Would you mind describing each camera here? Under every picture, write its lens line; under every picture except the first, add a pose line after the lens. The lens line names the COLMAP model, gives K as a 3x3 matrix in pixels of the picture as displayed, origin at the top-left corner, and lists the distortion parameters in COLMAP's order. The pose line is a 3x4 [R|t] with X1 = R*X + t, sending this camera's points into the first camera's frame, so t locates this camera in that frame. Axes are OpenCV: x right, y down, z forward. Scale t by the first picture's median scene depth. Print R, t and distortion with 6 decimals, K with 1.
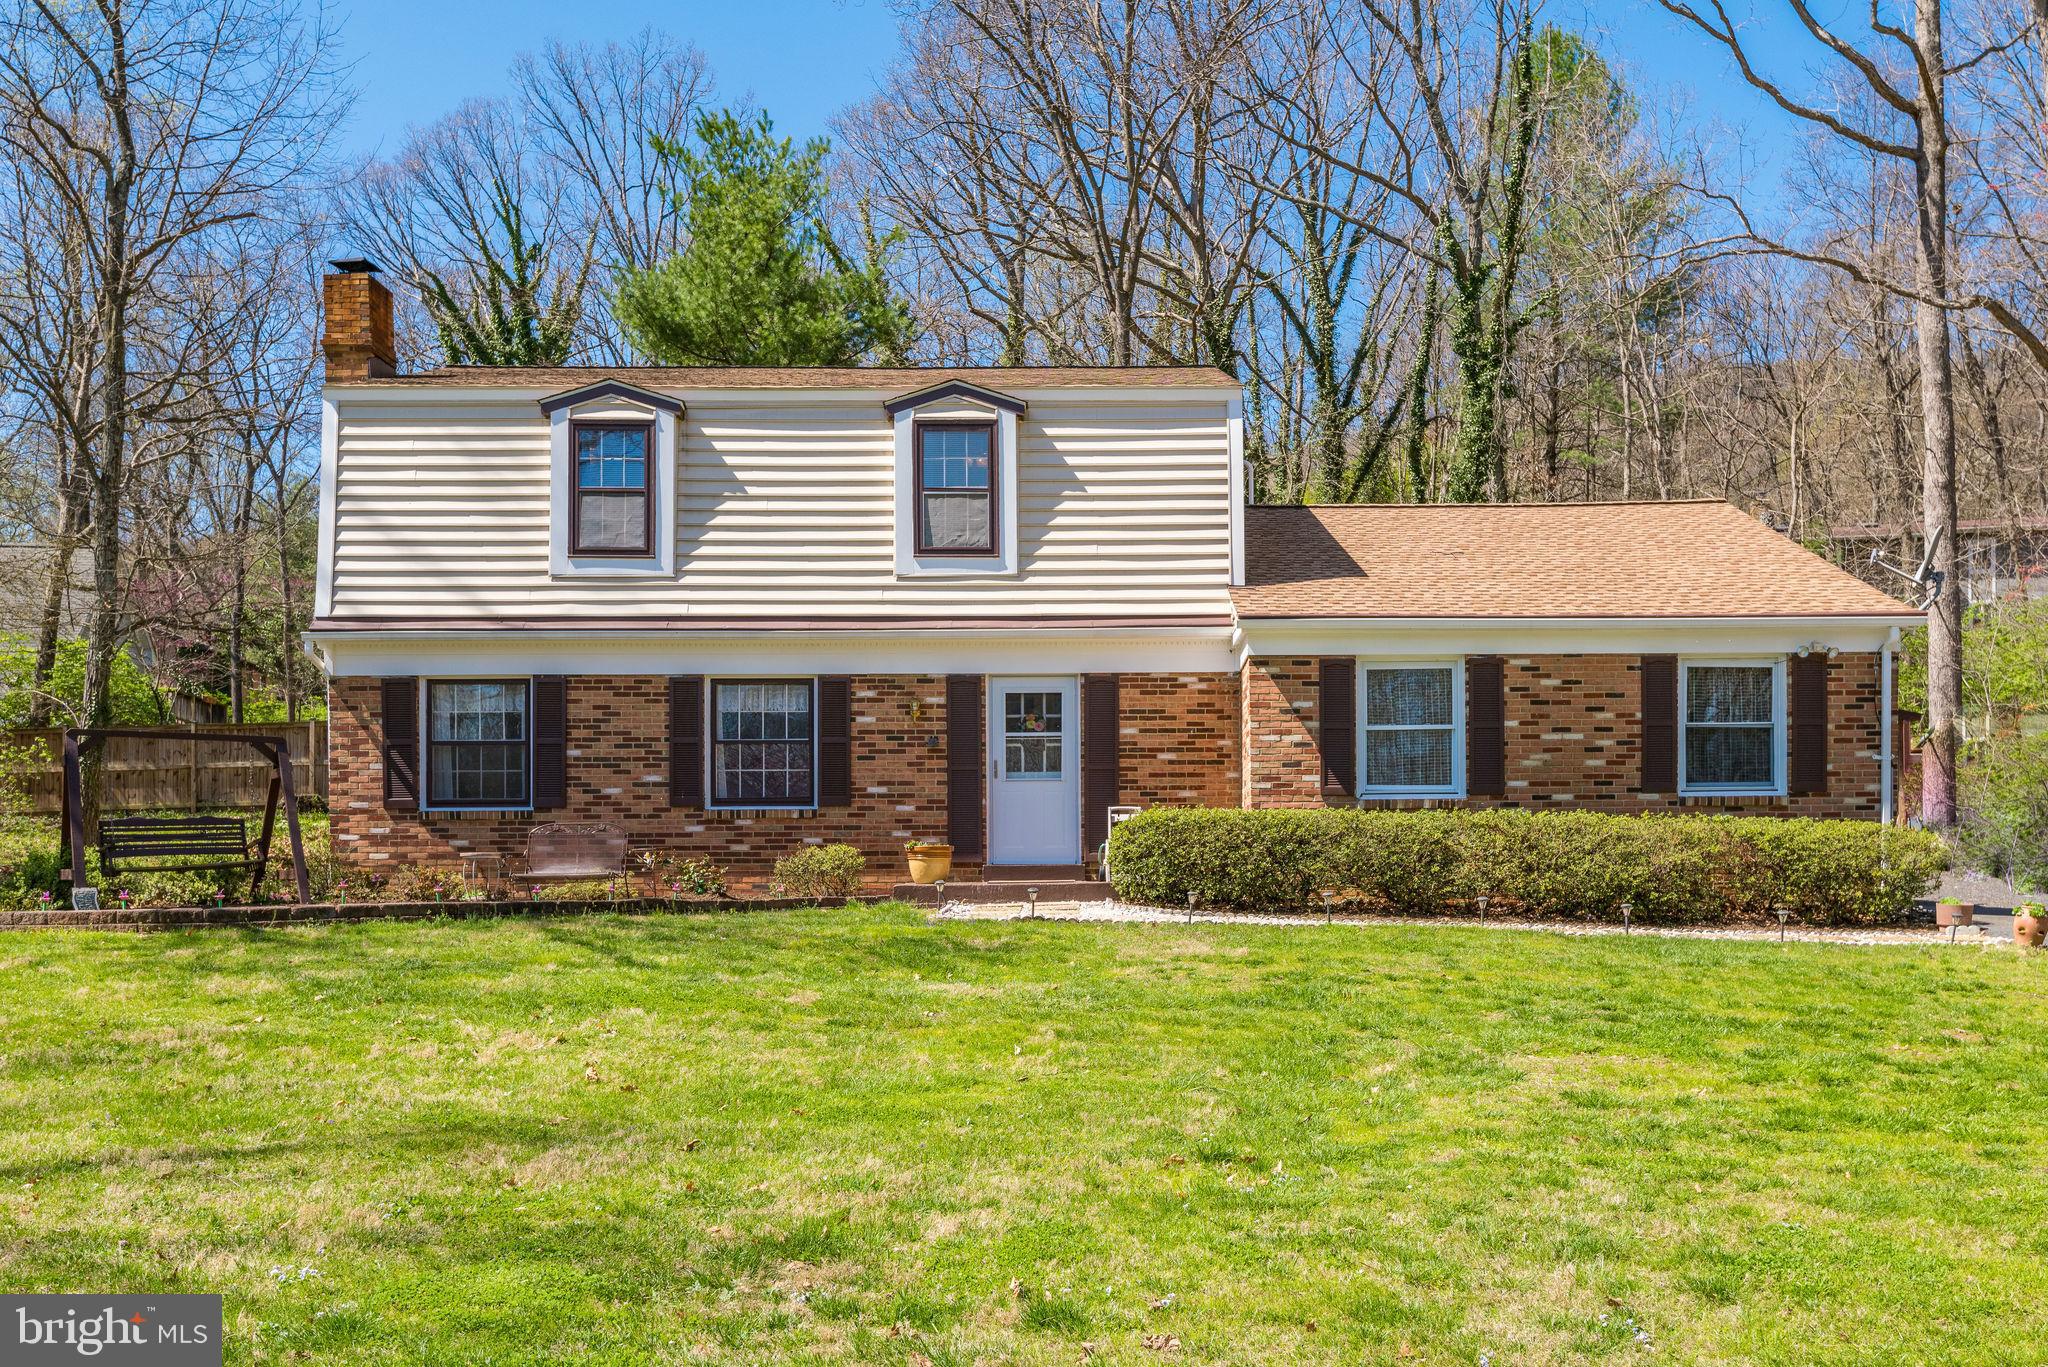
lens RADIAL K [[1826.0, 0, 1119.9], [0, 1826.0, 880.7], [0, 0, 1]] dist [0.011056, 0.003371]
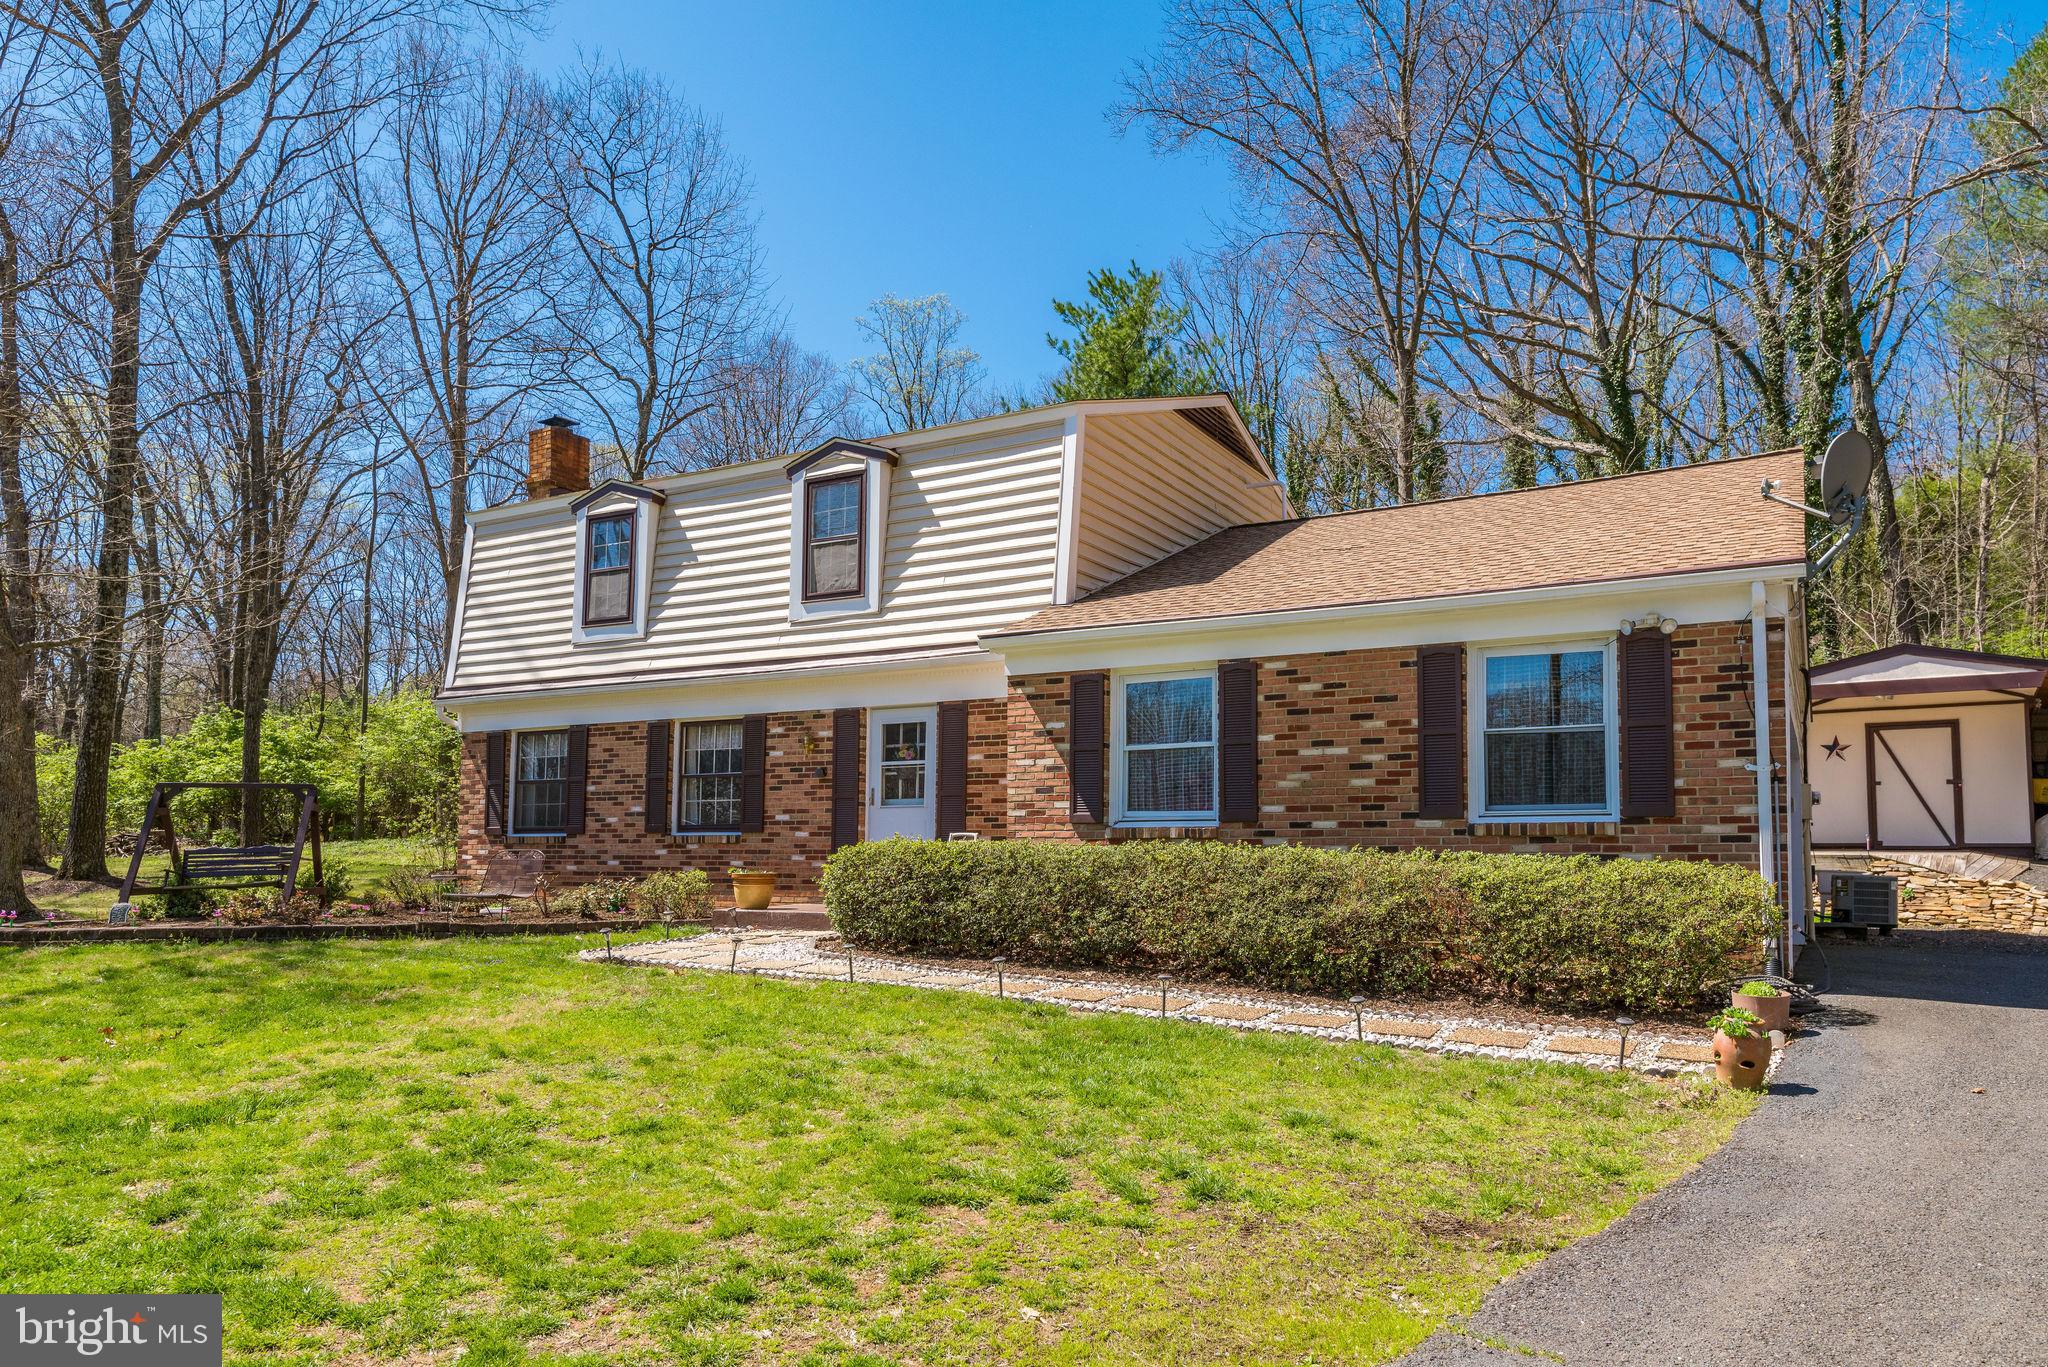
lens RADIAL K [[1315.8, 0, 1107.3], [0, 1315.8, 769.8], [0, 0, 1]] dist [0.028942, -0.001641]
pose [[0.867641, -0.023321, -0.496644, 0.432270], [-0.007282, 0.998196, -0.059593, -0.032792], [0.497138, 0.055322, 0.865906, 0.414825]]
